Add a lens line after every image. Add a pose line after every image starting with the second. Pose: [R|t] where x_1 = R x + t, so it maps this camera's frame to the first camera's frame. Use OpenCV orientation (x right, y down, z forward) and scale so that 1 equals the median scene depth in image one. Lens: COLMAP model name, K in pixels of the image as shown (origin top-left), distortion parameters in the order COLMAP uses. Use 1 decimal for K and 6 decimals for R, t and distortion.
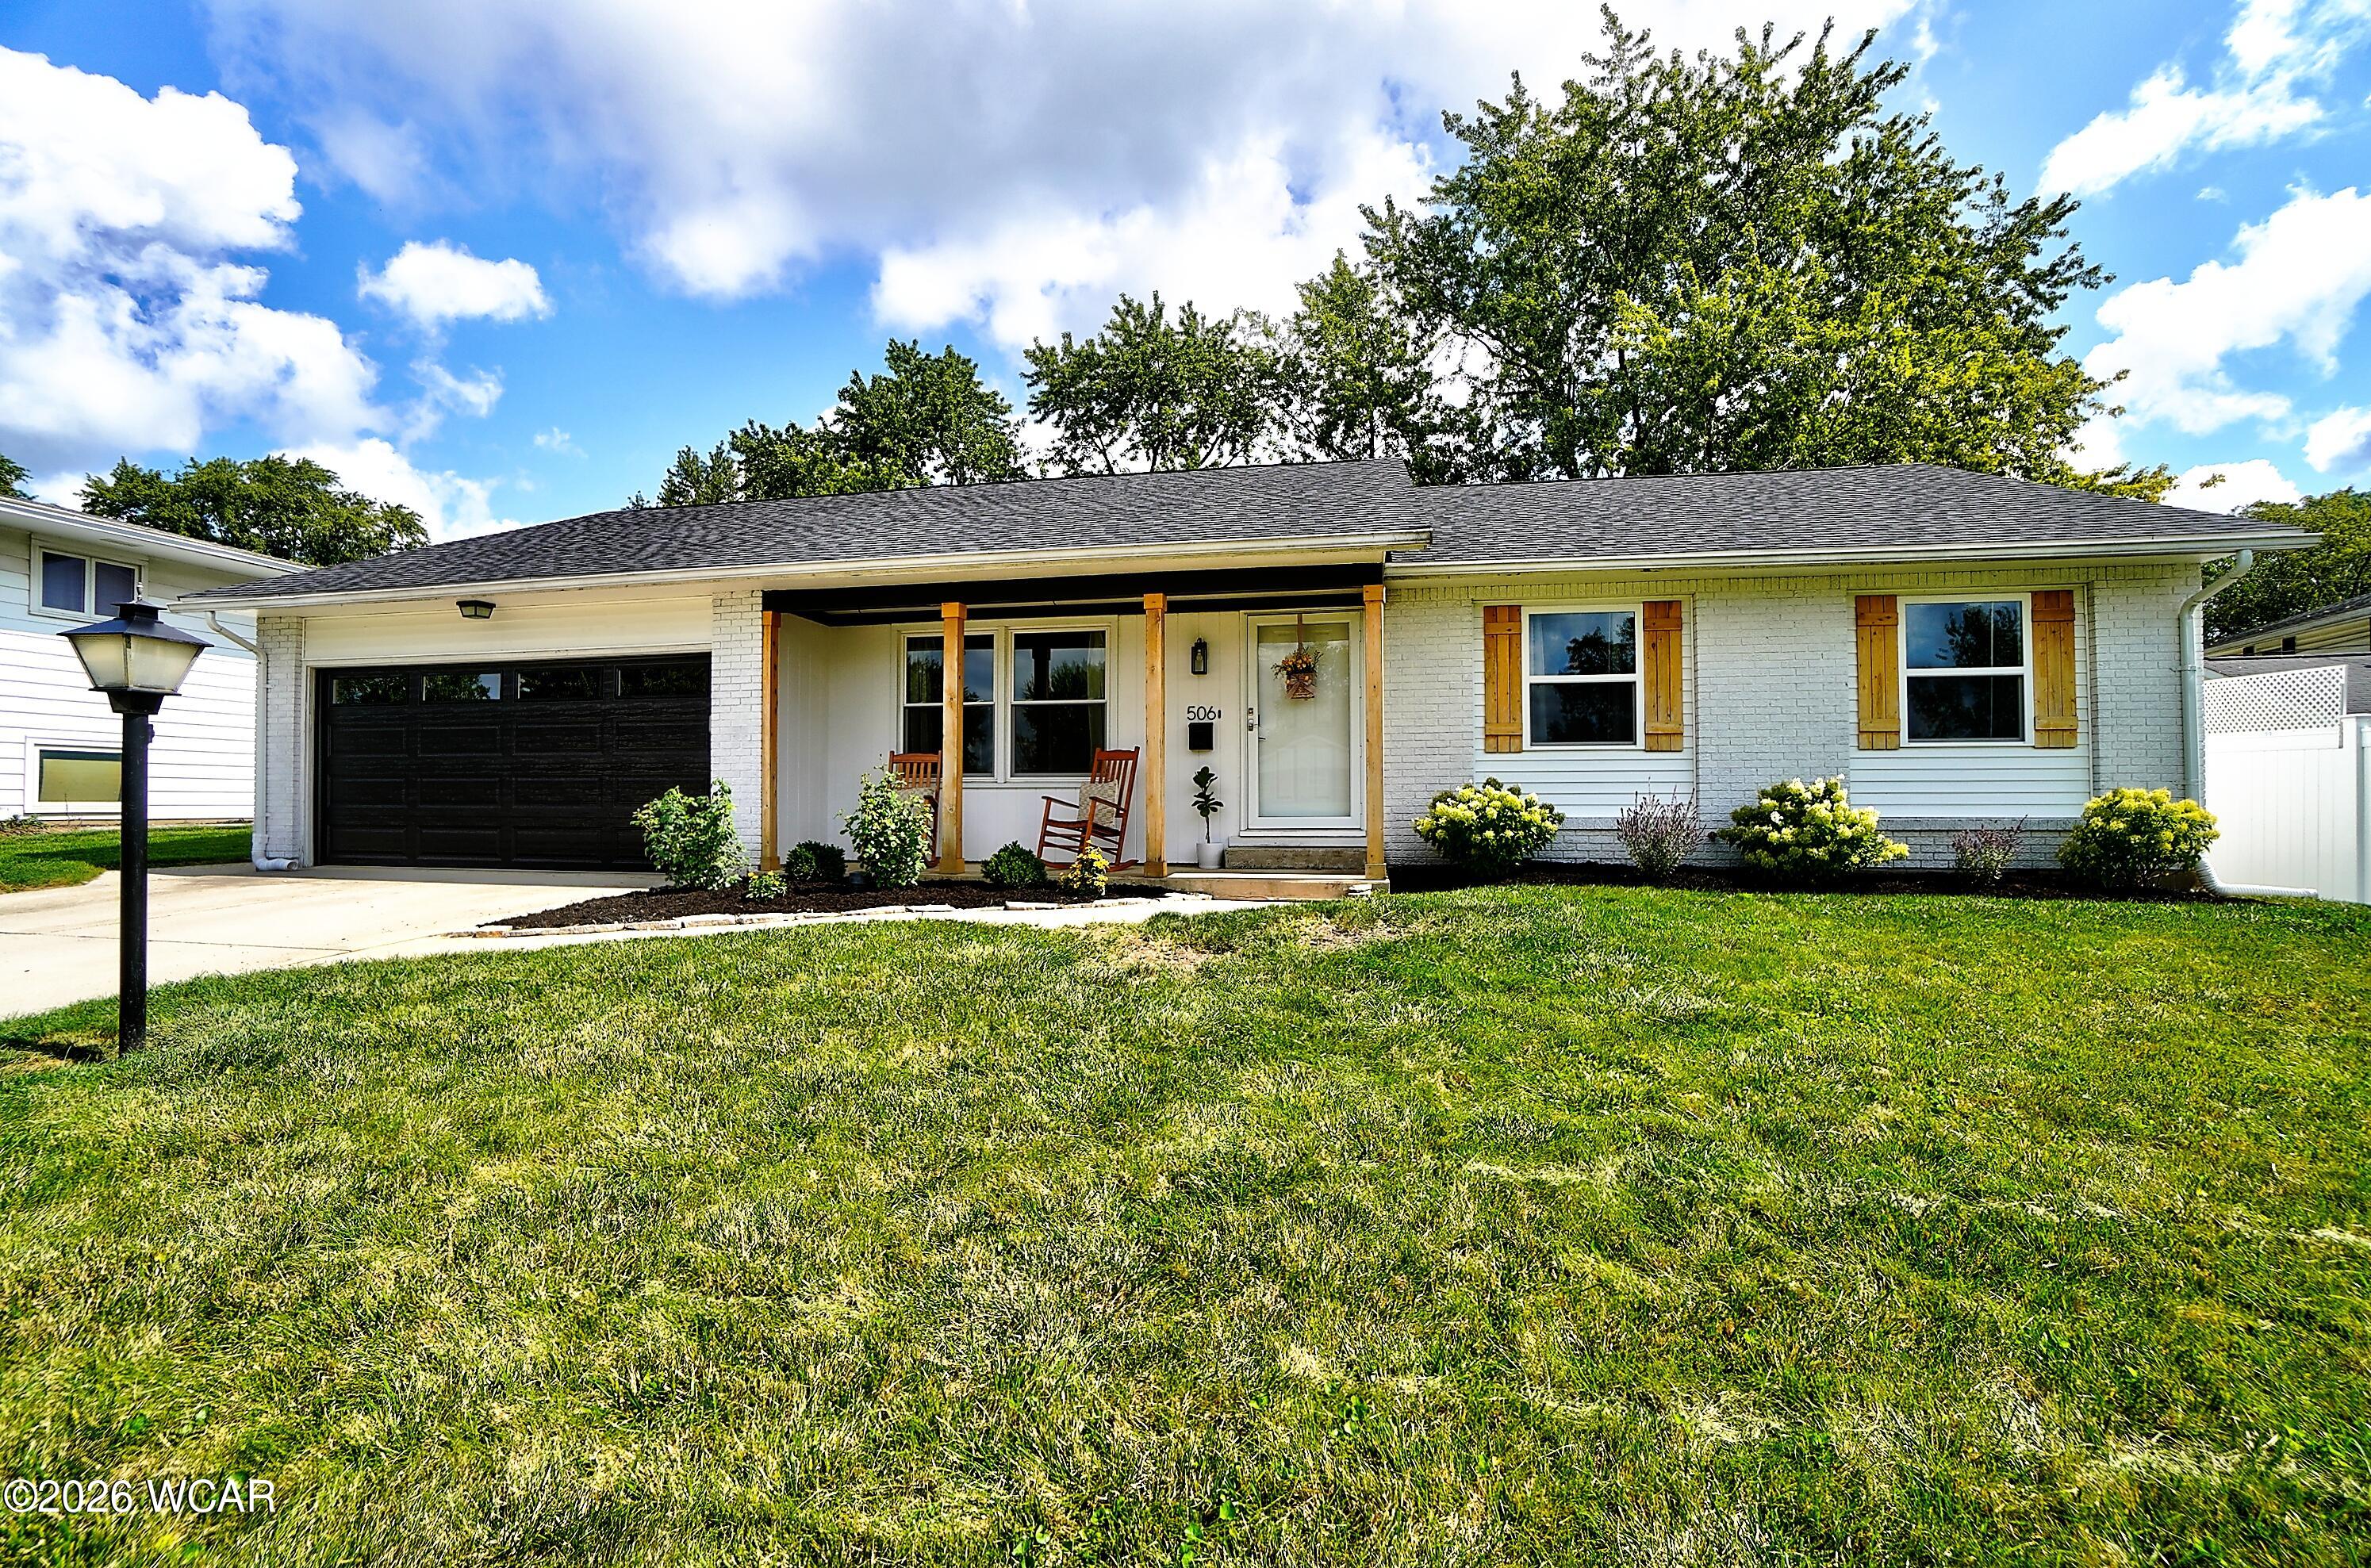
lens RADIAL K [[1051.0, 0, 1153.6], [0, 1051.0, 789.7], [0, 0, 1]] dist [-0.062995, 0.024045]
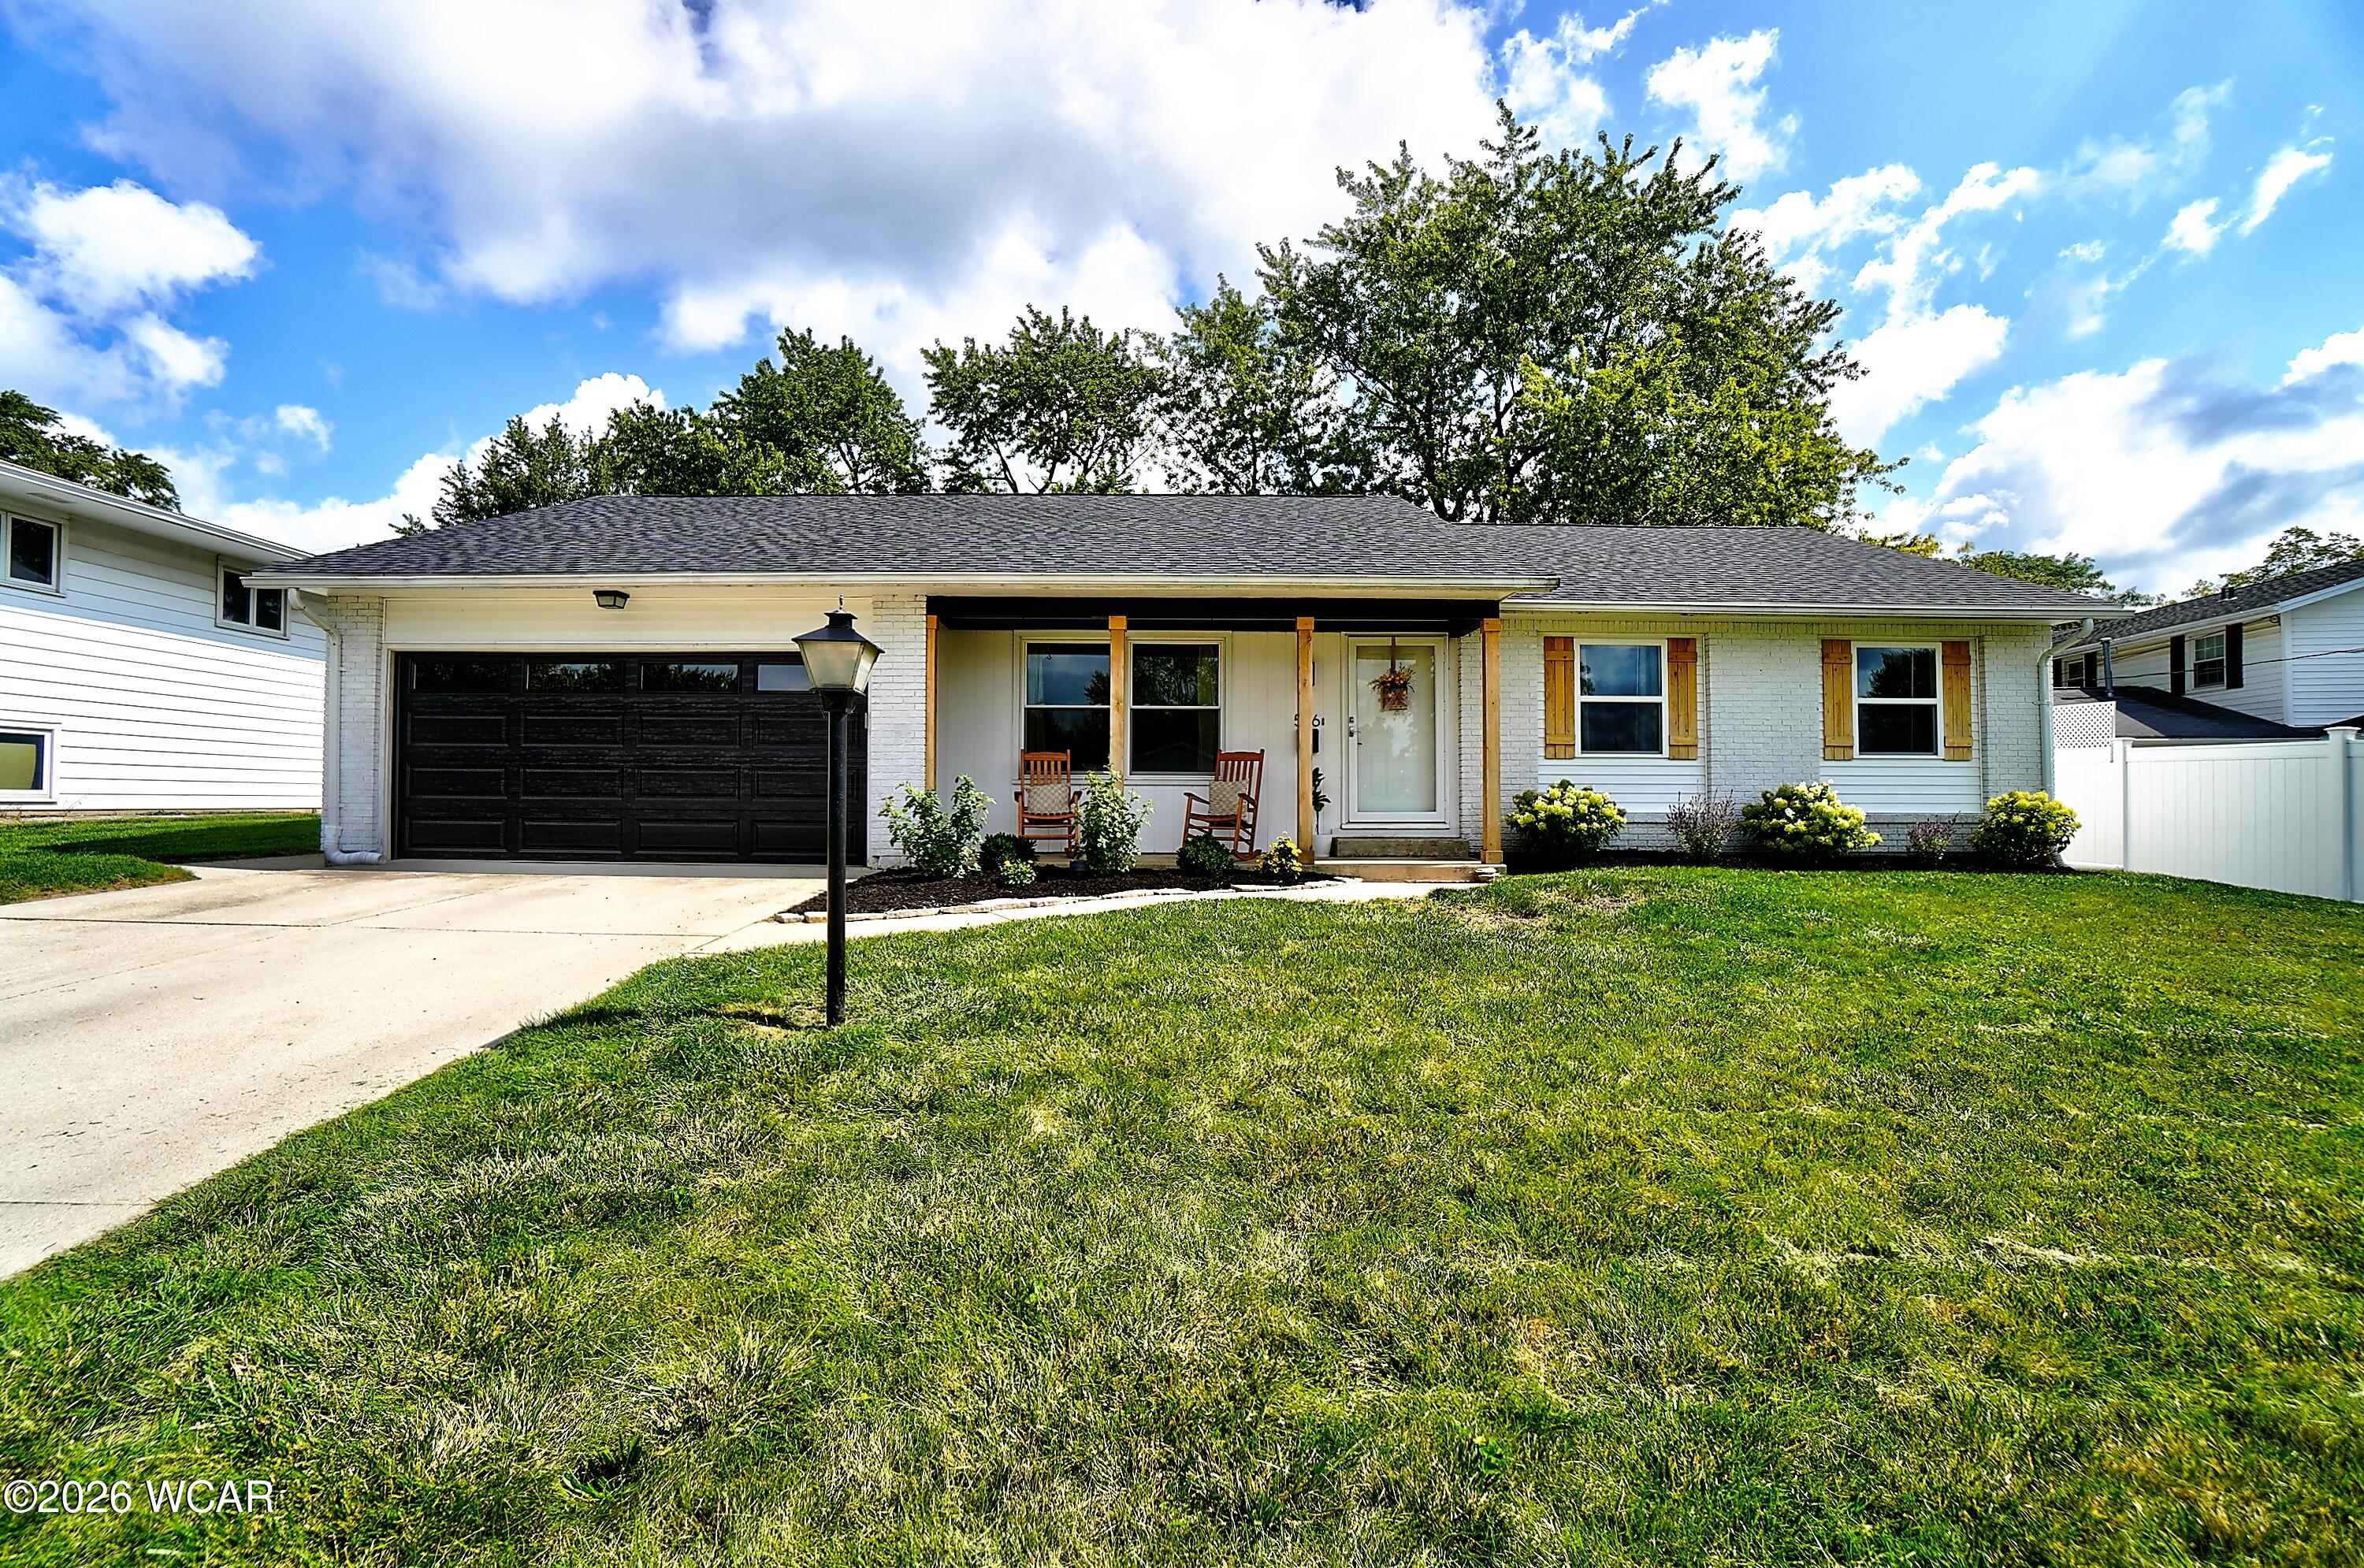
lens RADIAL K [[1040.9, 0, 1151.9], [0, 1040.9, 779.9], [0, 0, 1]] dist [-0.060873, 0.022466]
pose [[0.980317, 0.009116, 0.197217, -0.322944], [-0.007764, 0.999941, -0.007630, 0.001544], [-0.197275, 0.005949, 0.980330, -0.065986]]
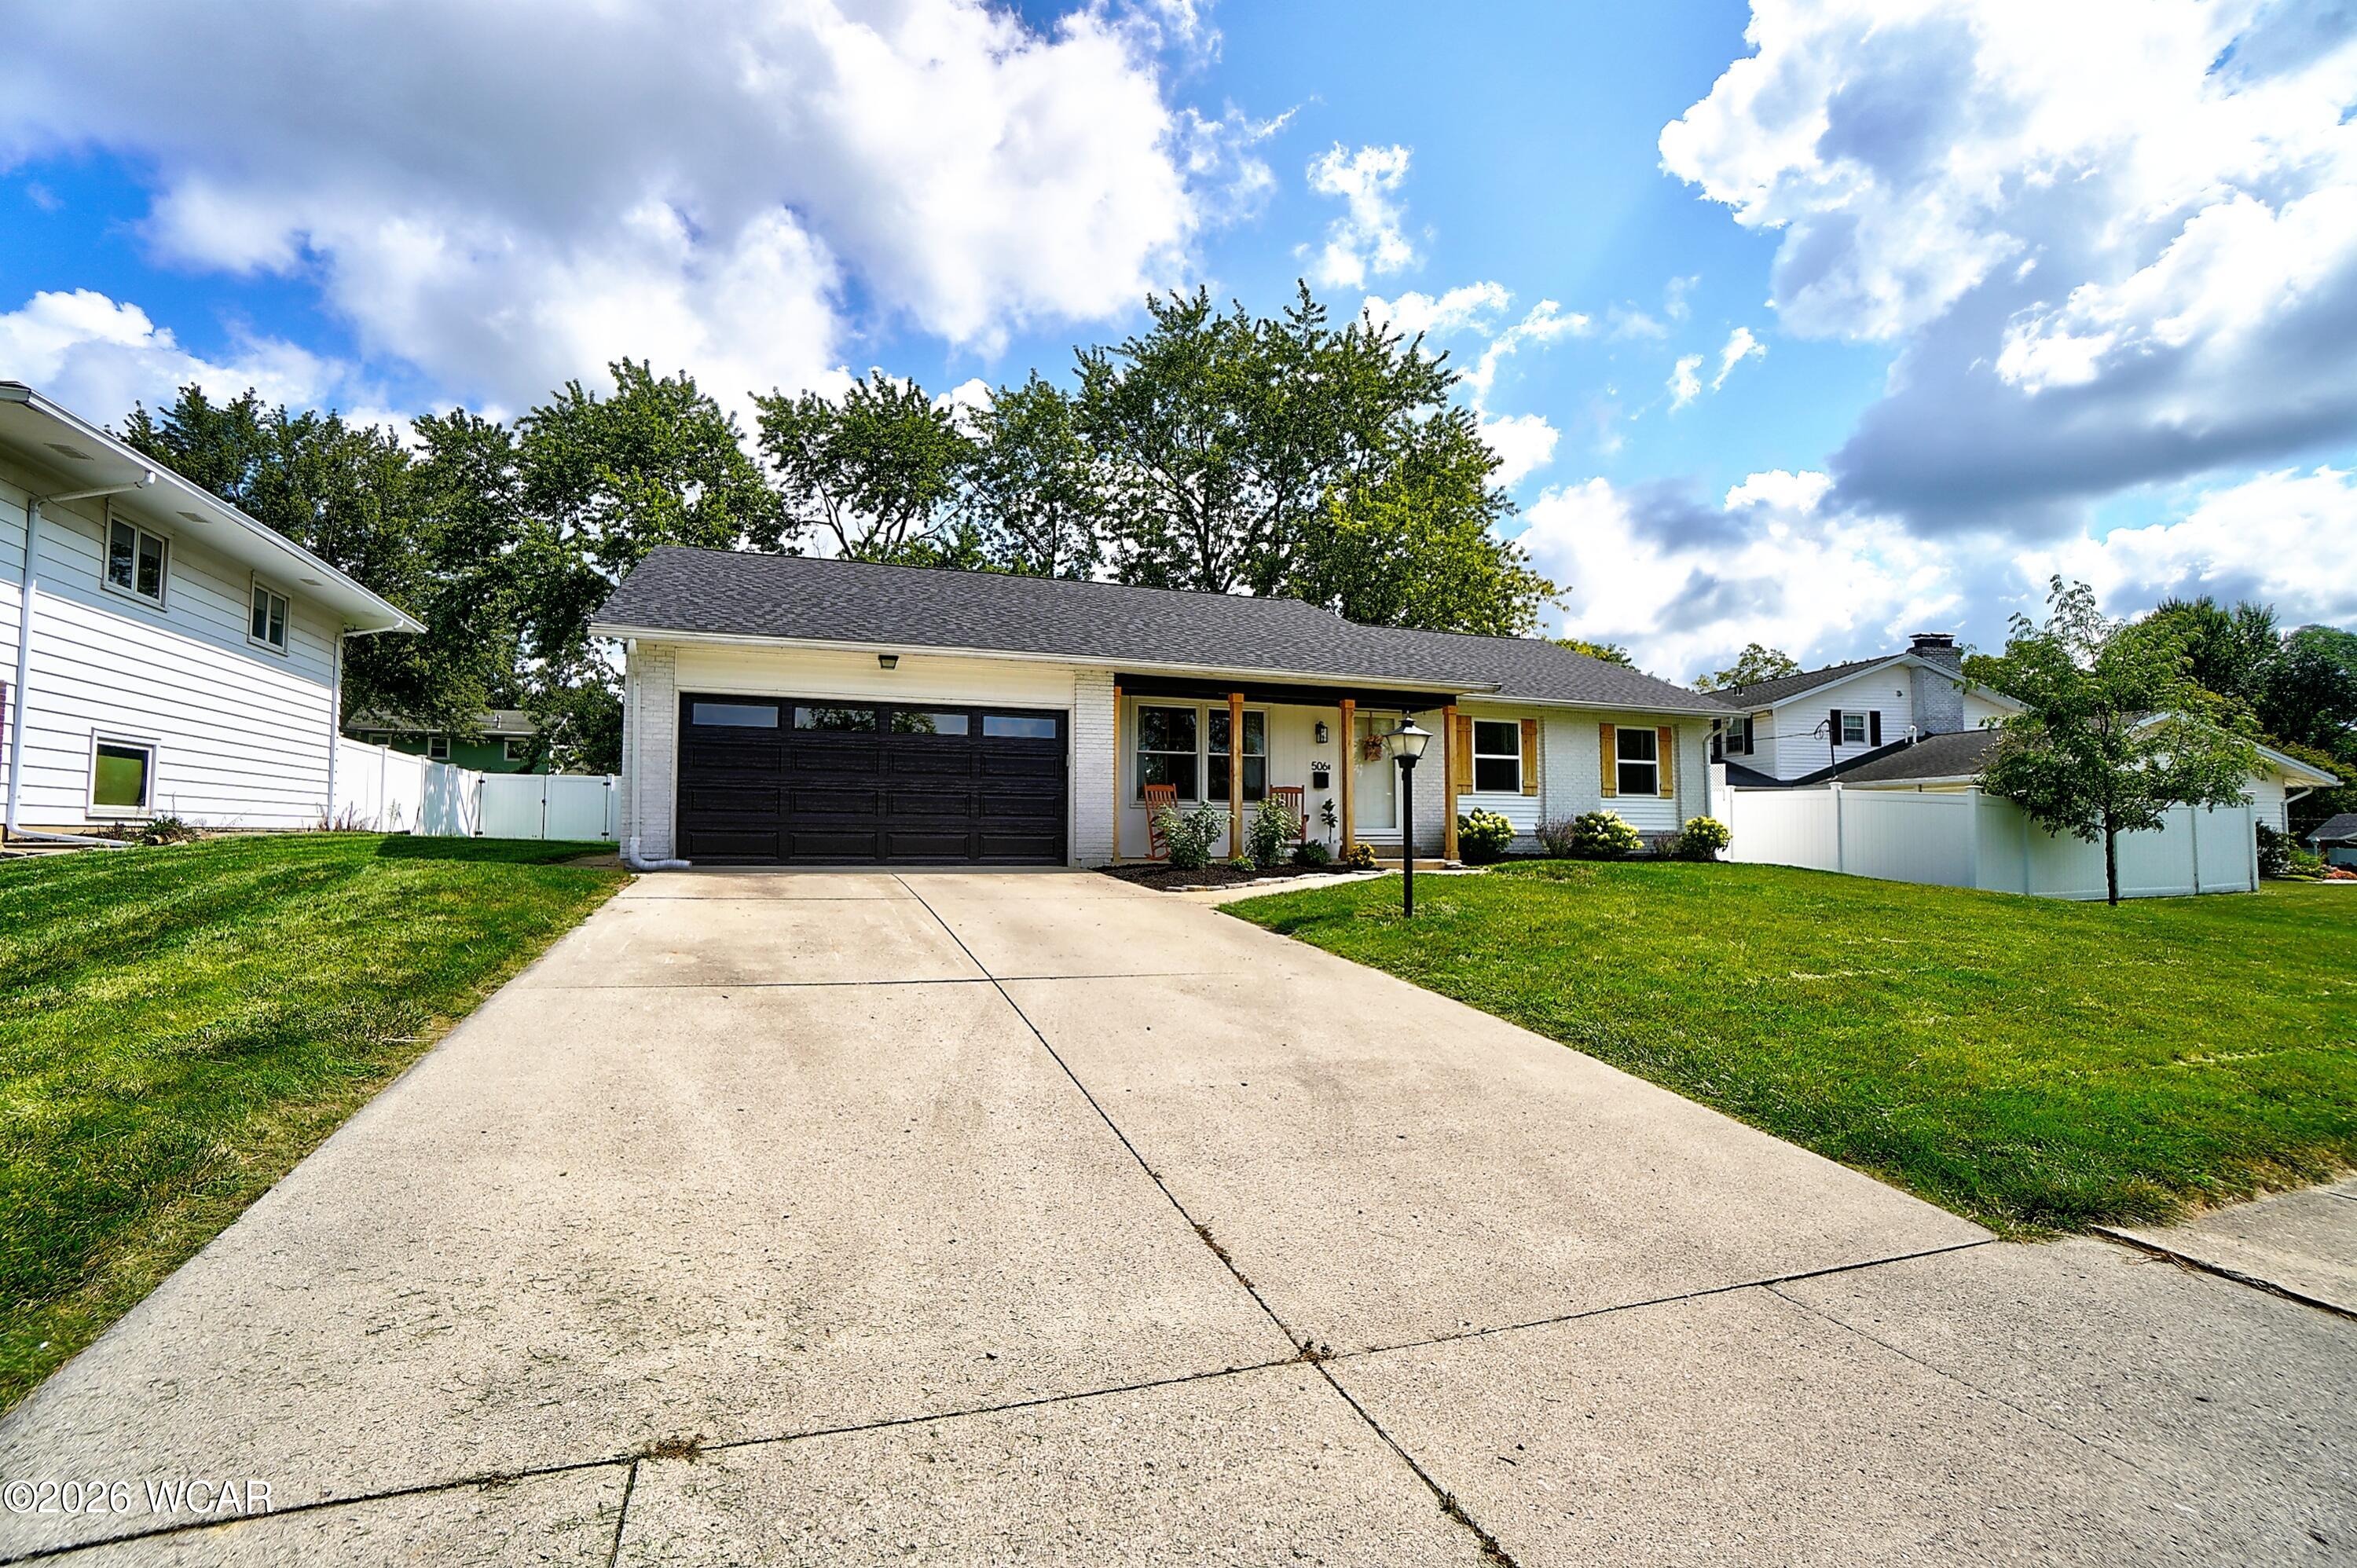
lens RADIAL K [[1034.8, 0, 1156.7], [0, 1034.8, 781.0], [0, 0, 1]] dist [-0.047775, 0.000258]
pose [[0.853032, 0.031668, 0.520897, -0.979399], [-0.011122, 0.999034, -0.042523, 0.022580], [-0.521740, 0.030480, 0.852560, -0.254239]]
